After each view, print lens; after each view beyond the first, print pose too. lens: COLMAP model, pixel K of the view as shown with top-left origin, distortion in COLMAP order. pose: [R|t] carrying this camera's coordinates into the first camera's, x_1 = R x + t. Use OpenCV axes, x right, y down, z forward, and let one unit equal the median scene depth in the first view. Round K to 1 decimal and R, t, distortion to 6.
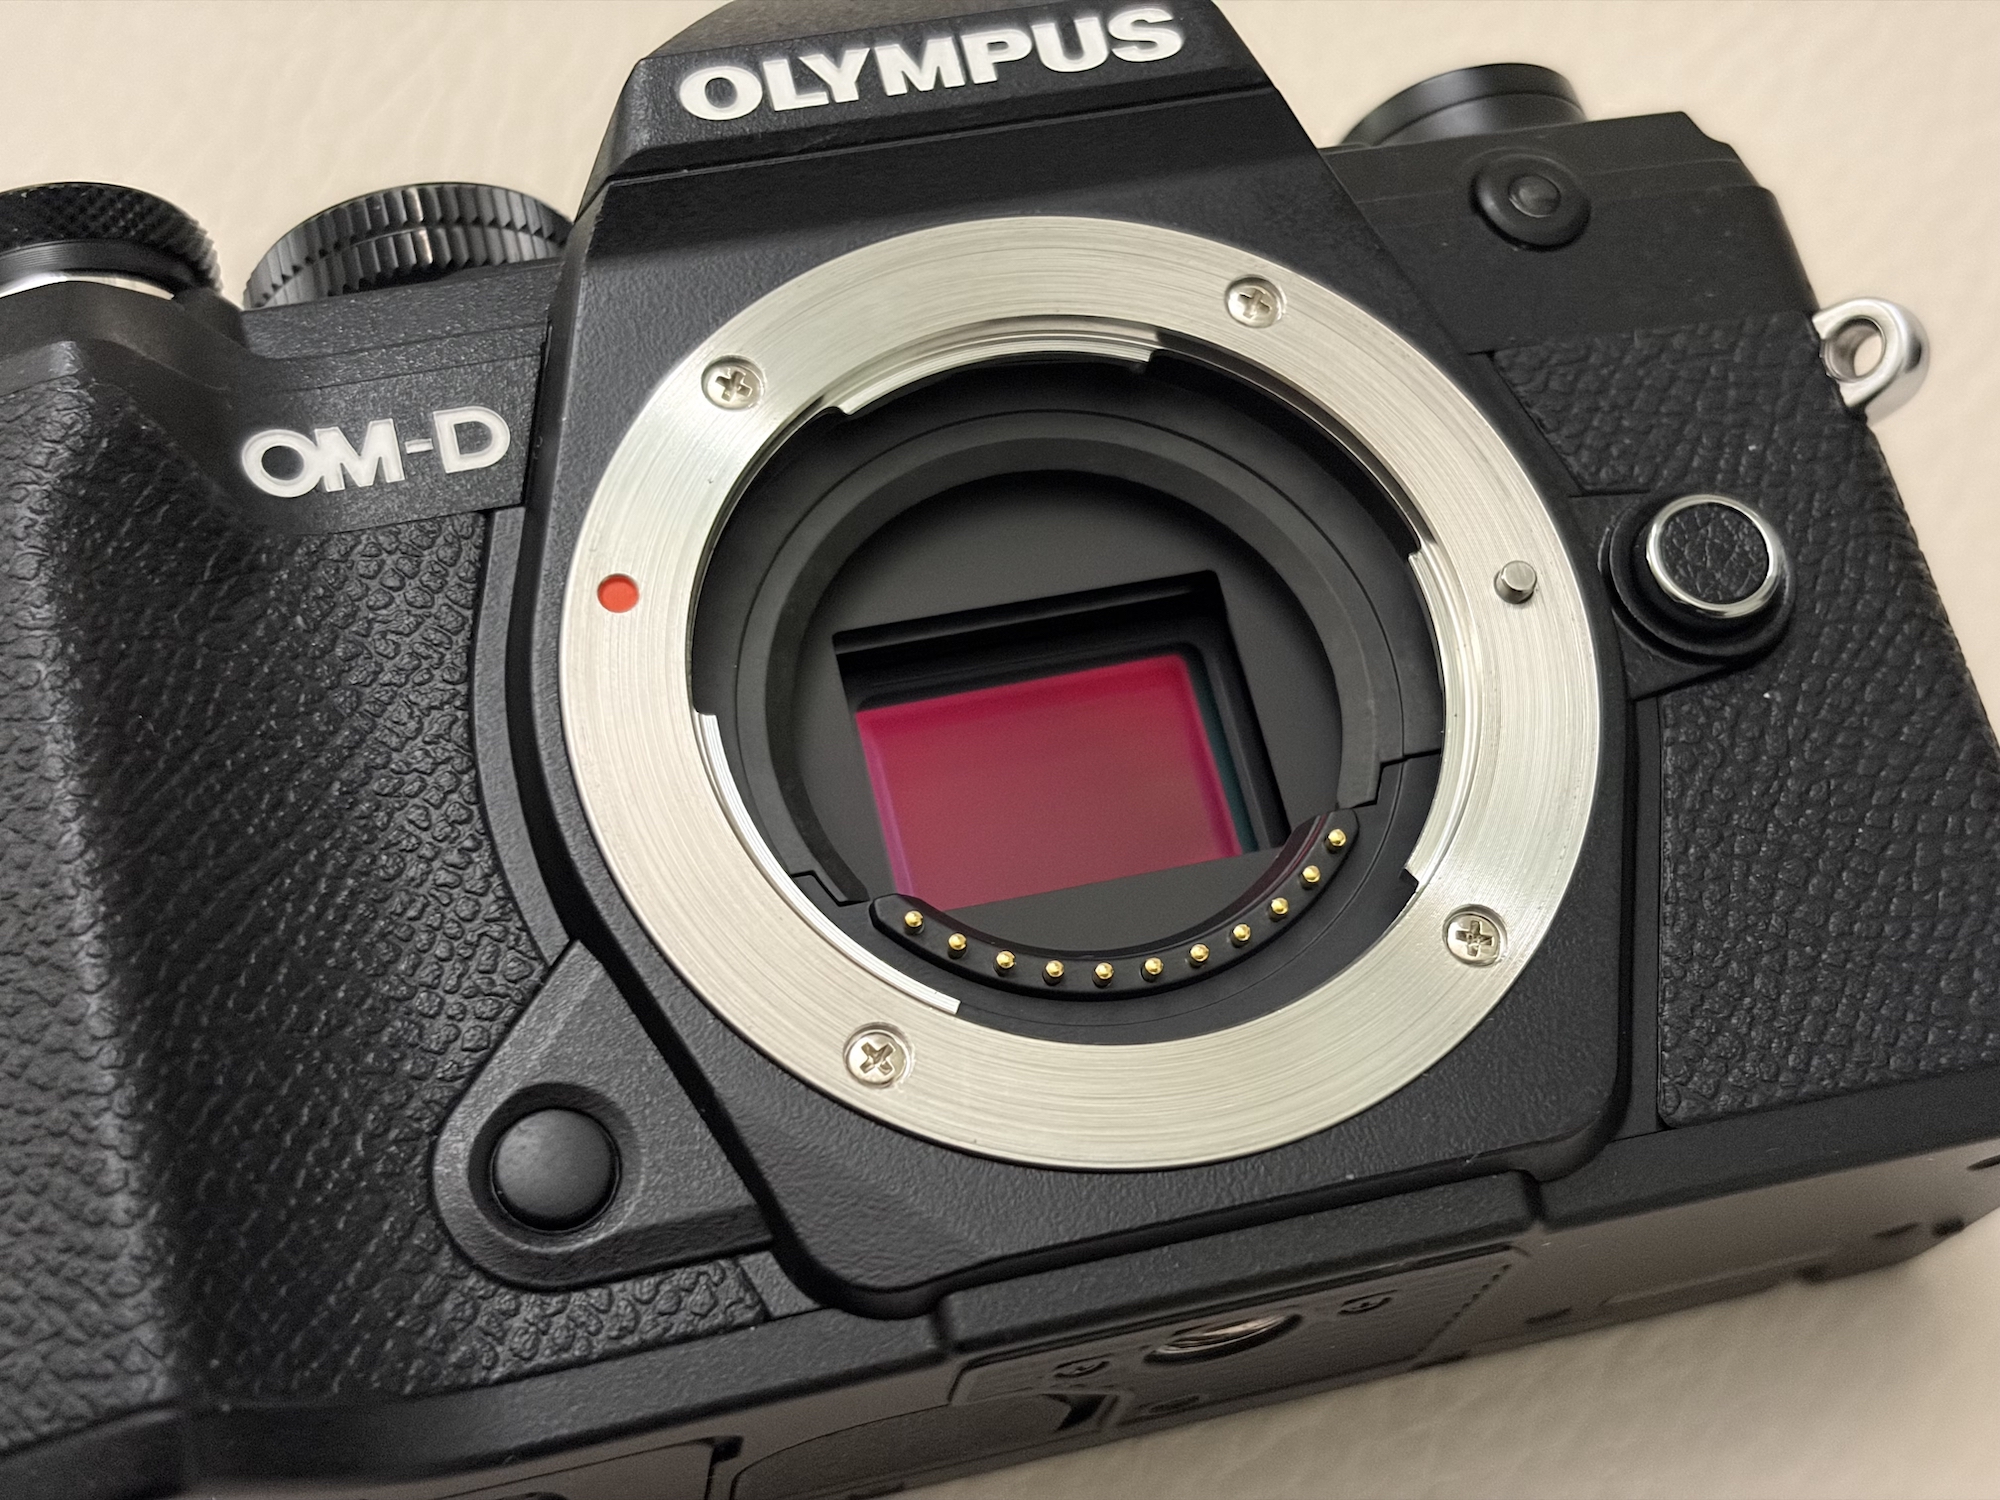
lens RADIAL K [[3187.3, 0, 1000.0], [0, 3187.3, 750.0], [0, 0, 1]] dist [0.193388, -1.242430]
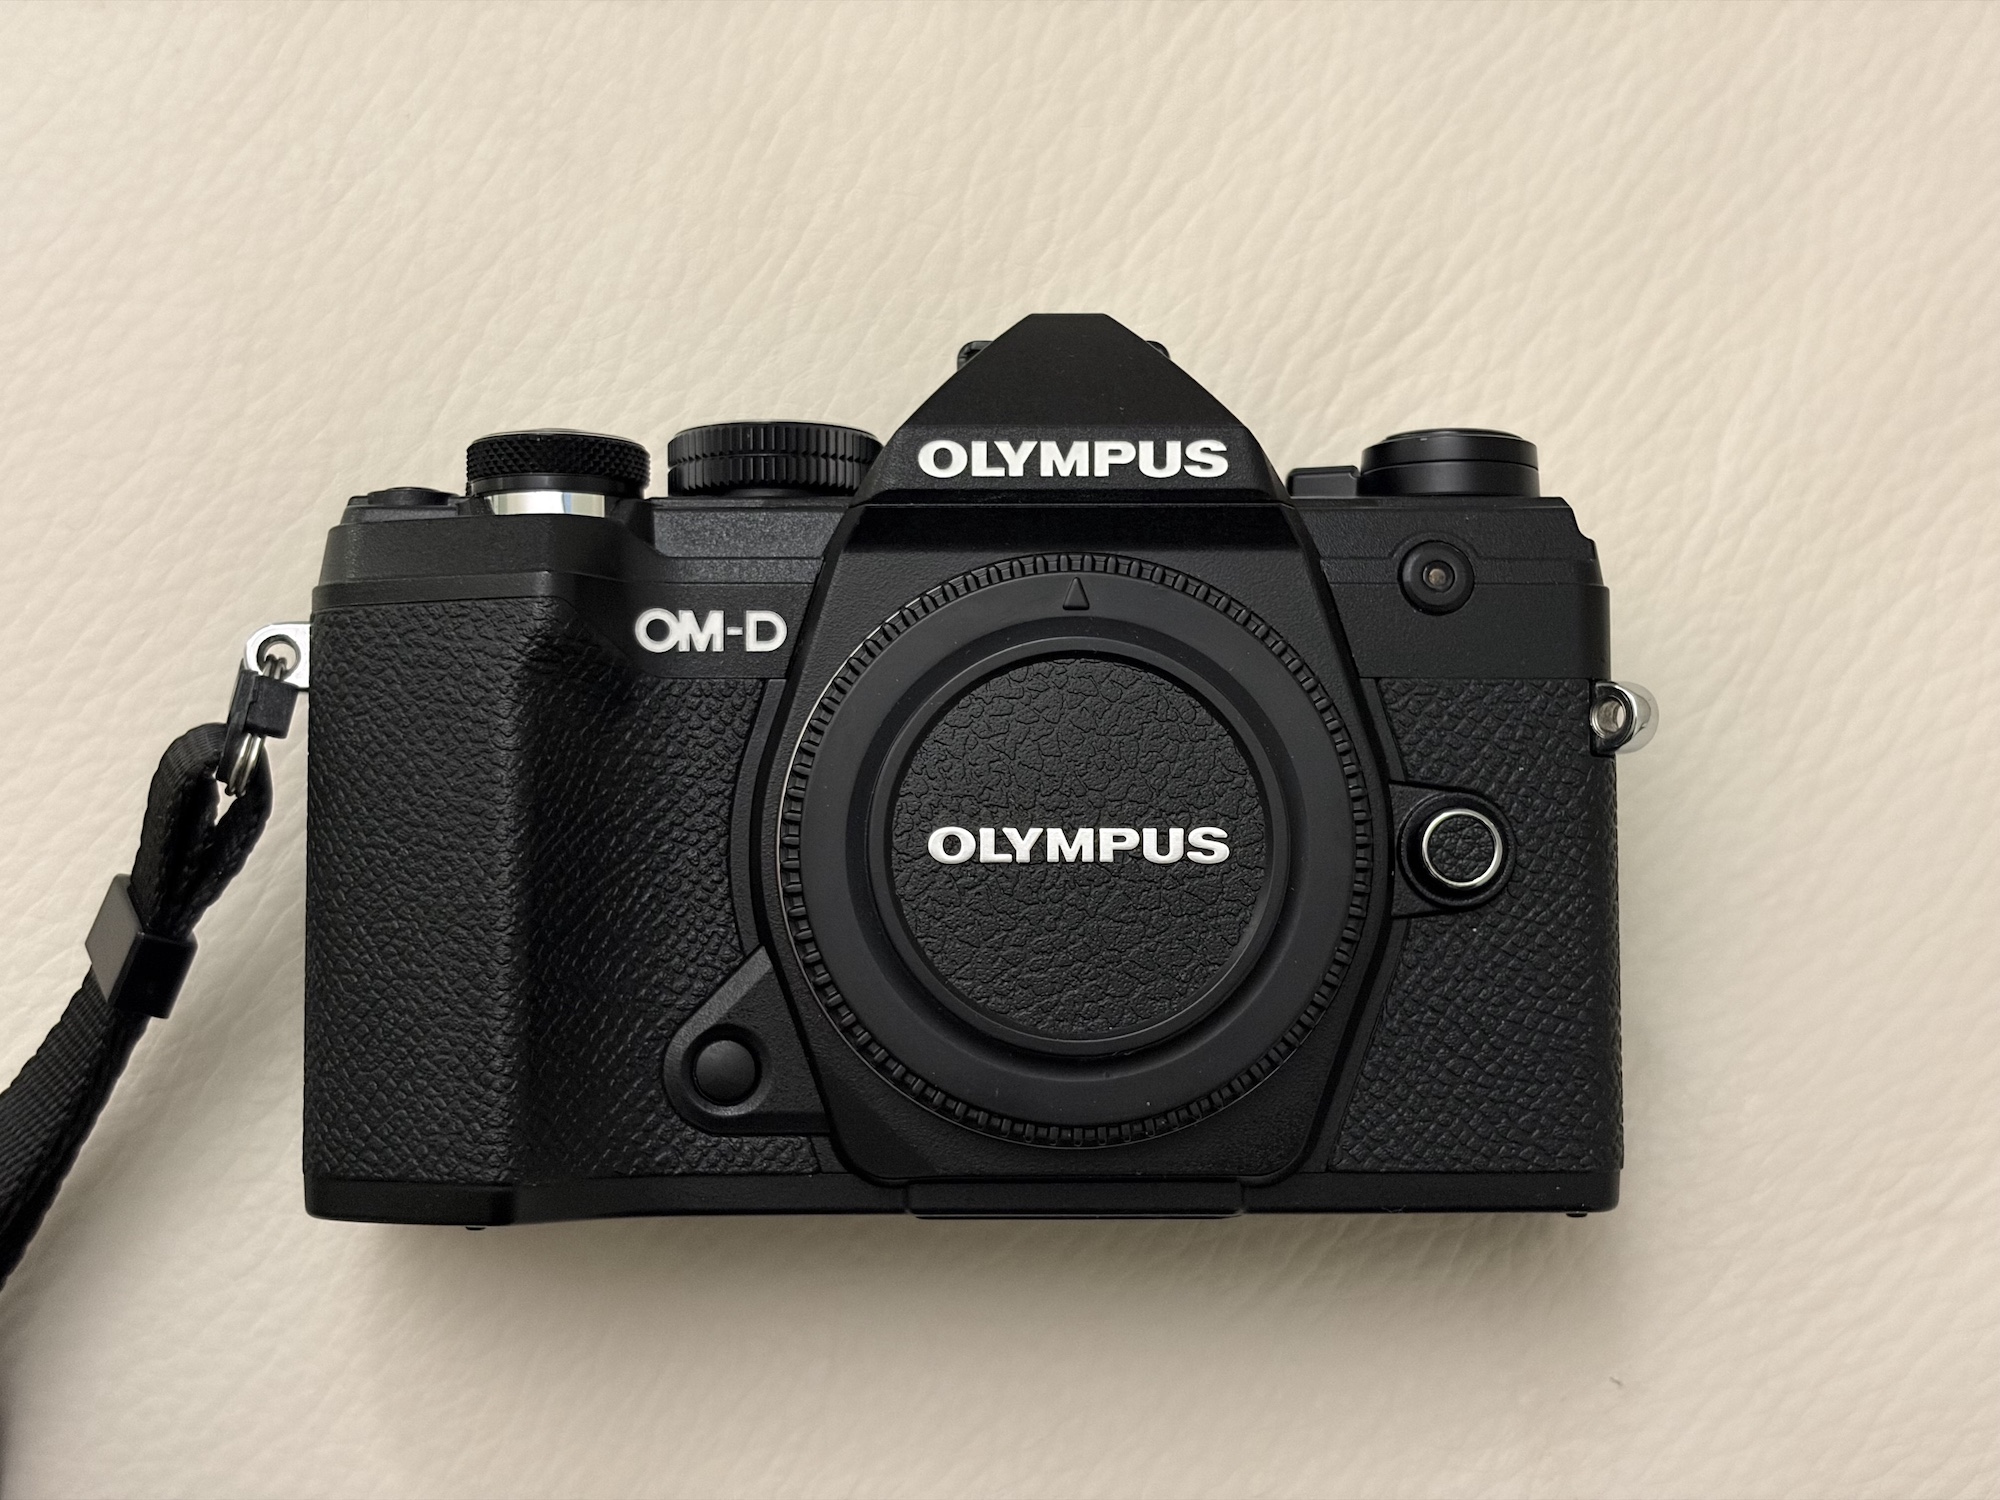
lens RADIAL K [[3187.3, 0, 1000.0], [0, 3187.3, 750.0], [0, 0, 1]] dist [0.193388, -1.242430]
pose [[0.965742, 0.230337, -0.119526, 0.188456], [-0.180815, 0.927659, 0.326734, -0.654088], [0.186138, -0.293929, 0.937528, -0.648791]]
